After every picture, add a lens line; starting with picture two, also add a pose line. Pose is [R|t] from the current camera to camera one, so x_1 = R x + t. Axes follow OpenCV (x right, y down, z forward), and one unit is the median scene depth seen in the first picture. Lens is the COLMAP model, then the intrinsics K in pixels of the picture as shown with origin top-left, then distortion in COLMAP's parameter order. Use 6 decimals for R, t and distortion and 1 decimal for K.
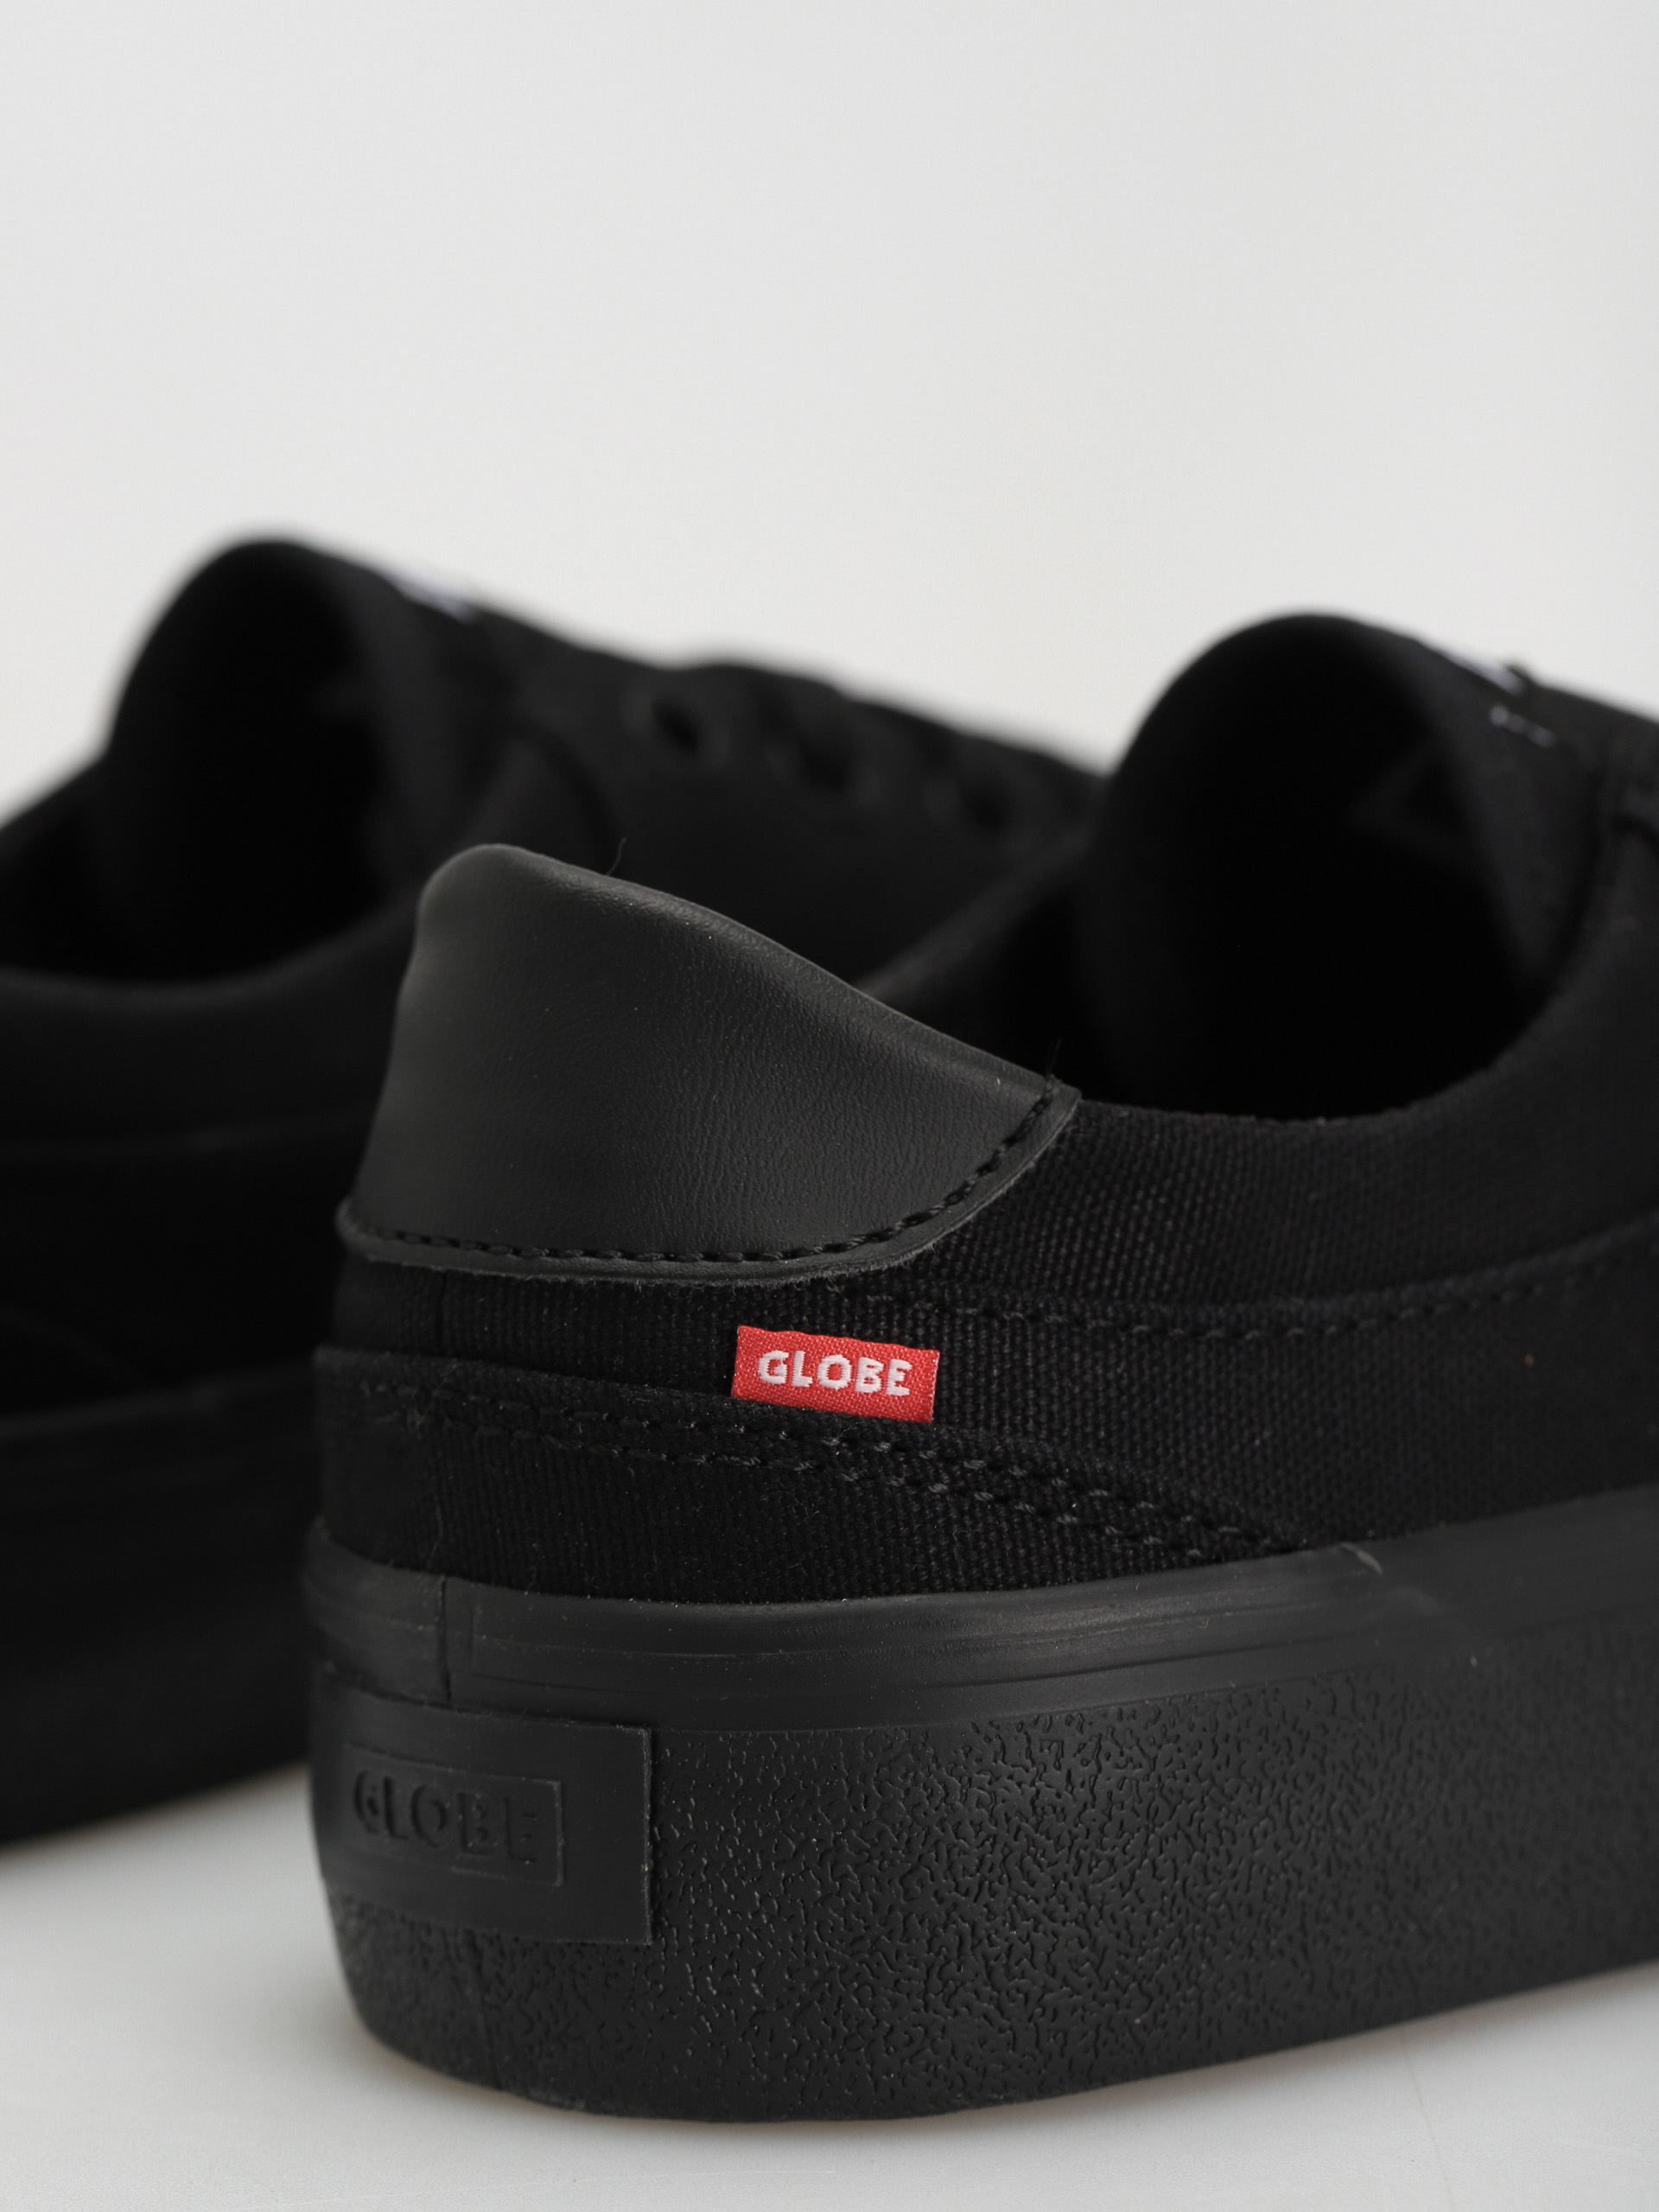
lens RADIAL K [[6276.5, 0, 825.9], [0, 6276.5, 1107.4], [0, 0, 1]] dist [-0.399767, 0.000000]
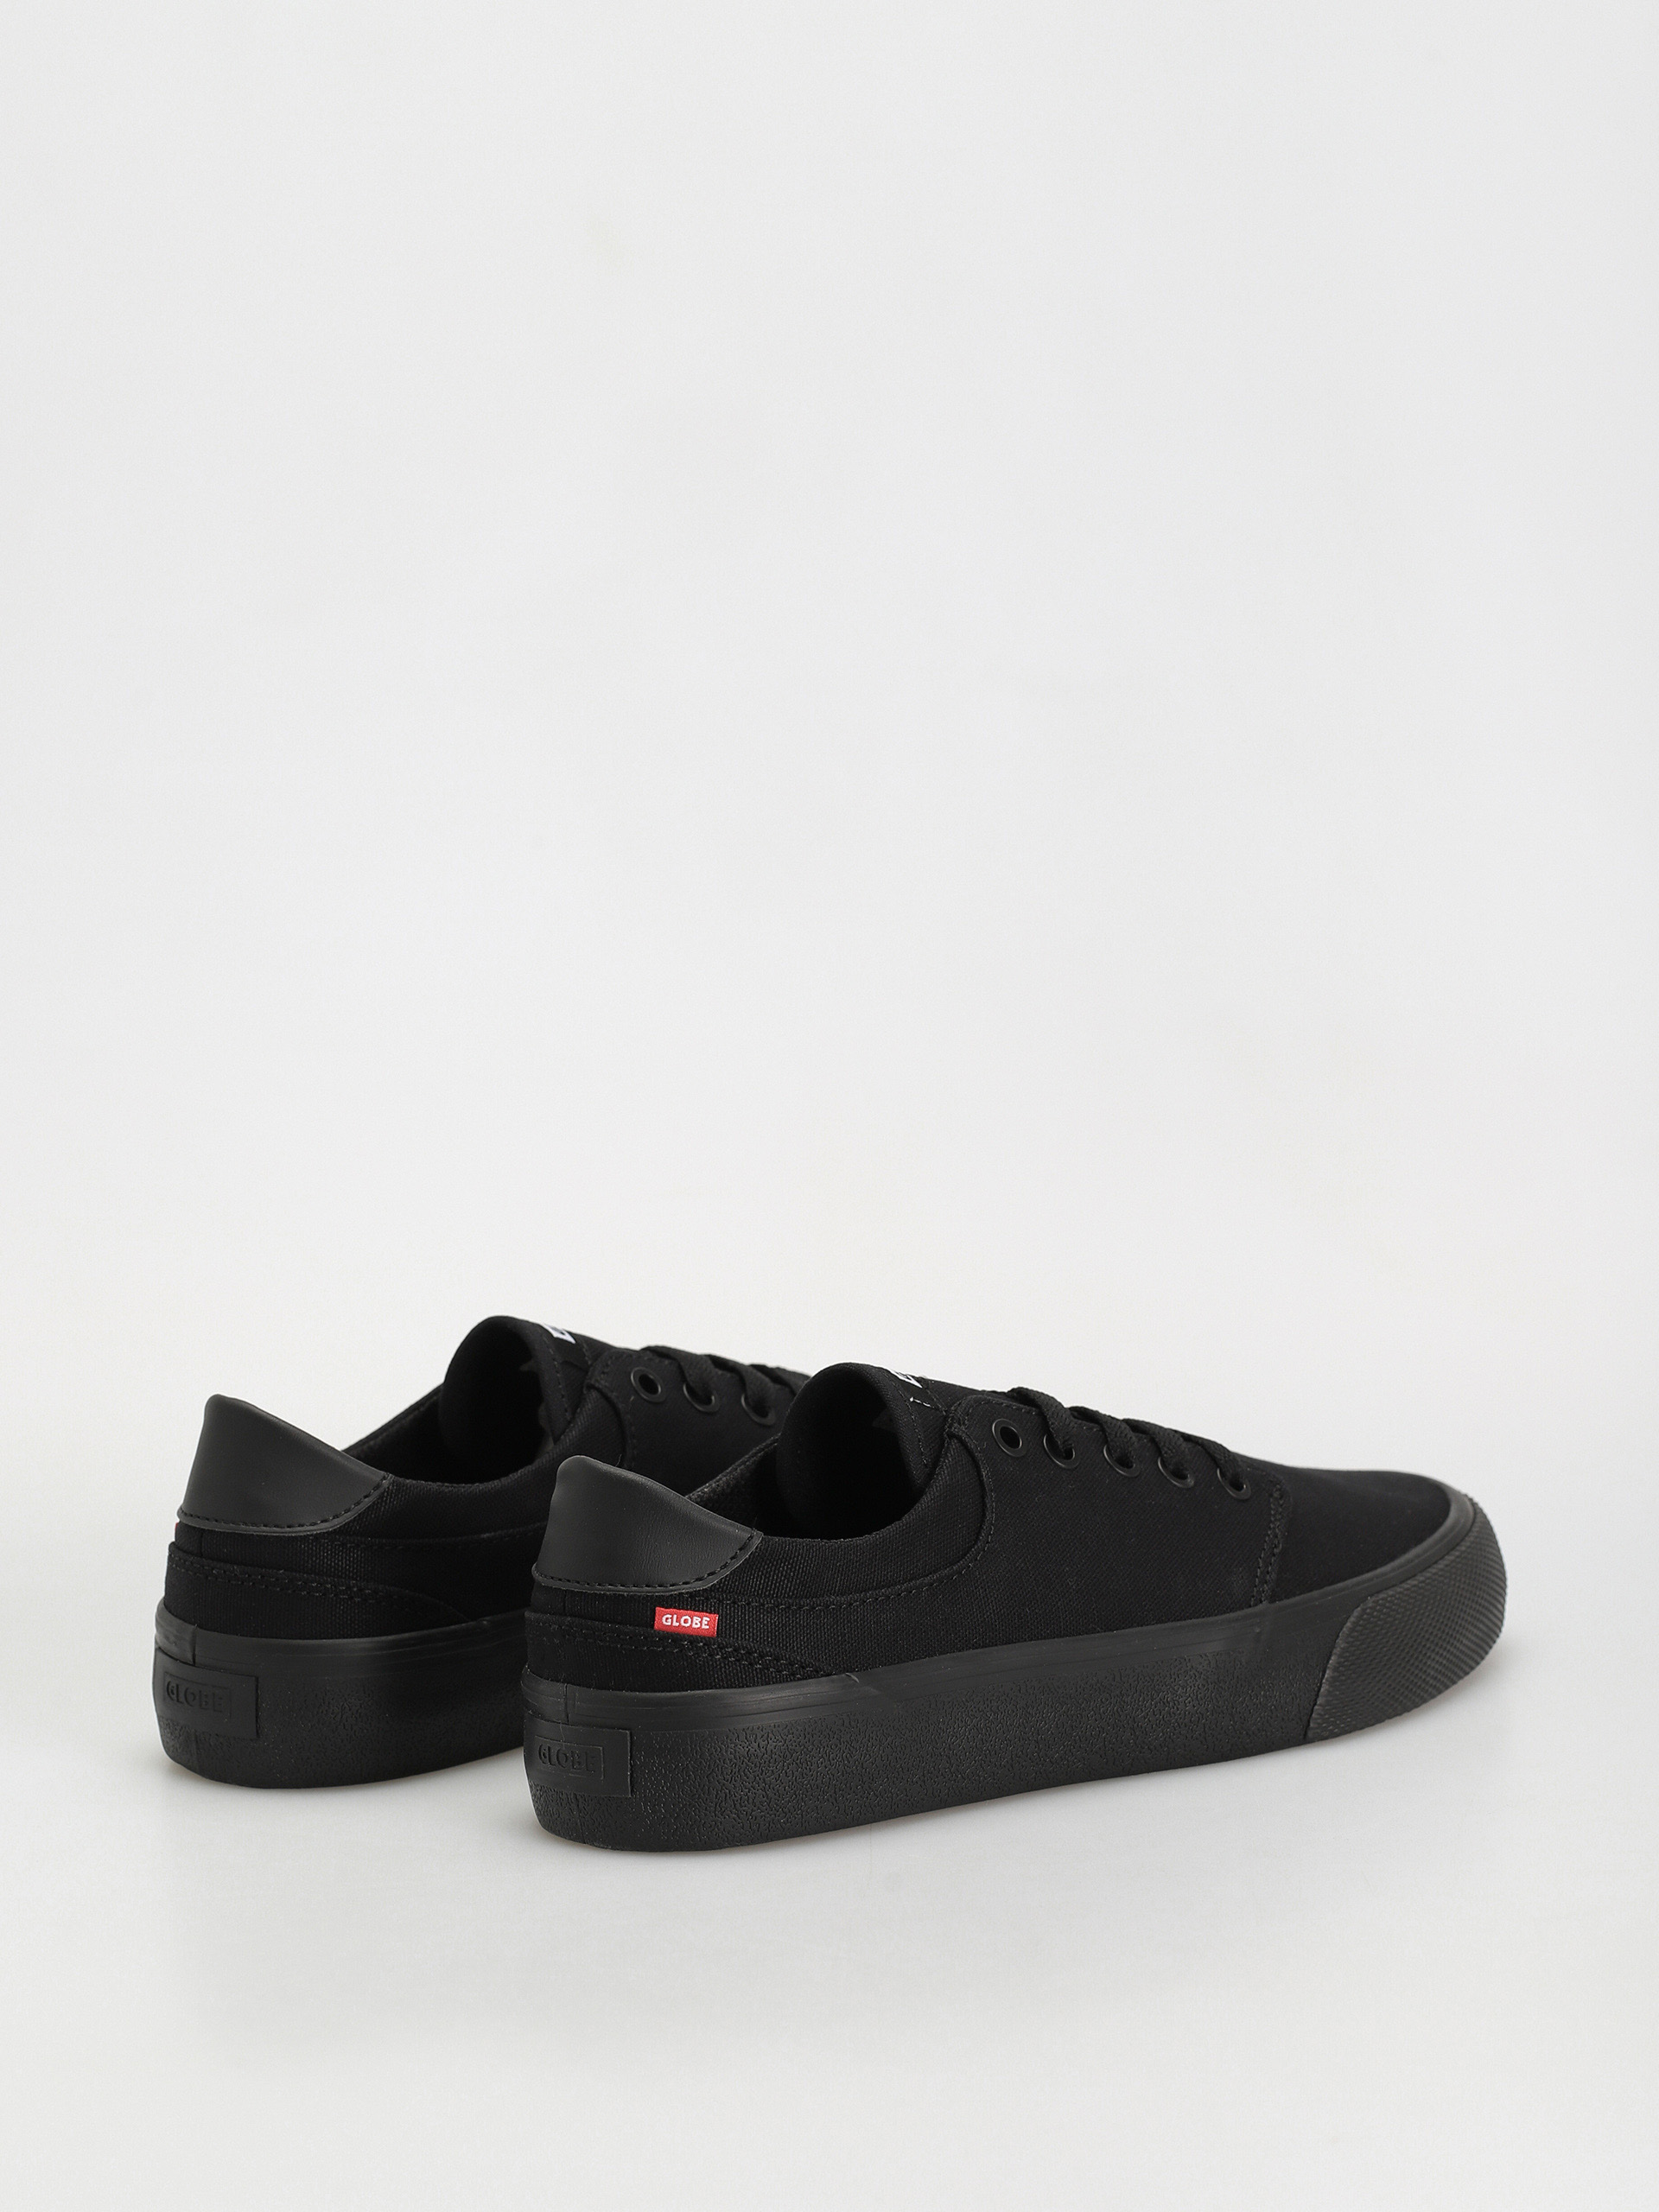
lens RADIAL K [[6276.5, 0, 830.7], [0, 6276.5, 1104.3], [0, 0, 1]] dist [-0.399767, 0.000000]
pose [[0.999778, -0.006193, -0.020120, 0.141451], [0.006065, 0.999961, -0.006436, -0.201874], [0.020159, 0.006313, 0.999777, -2.216280]]
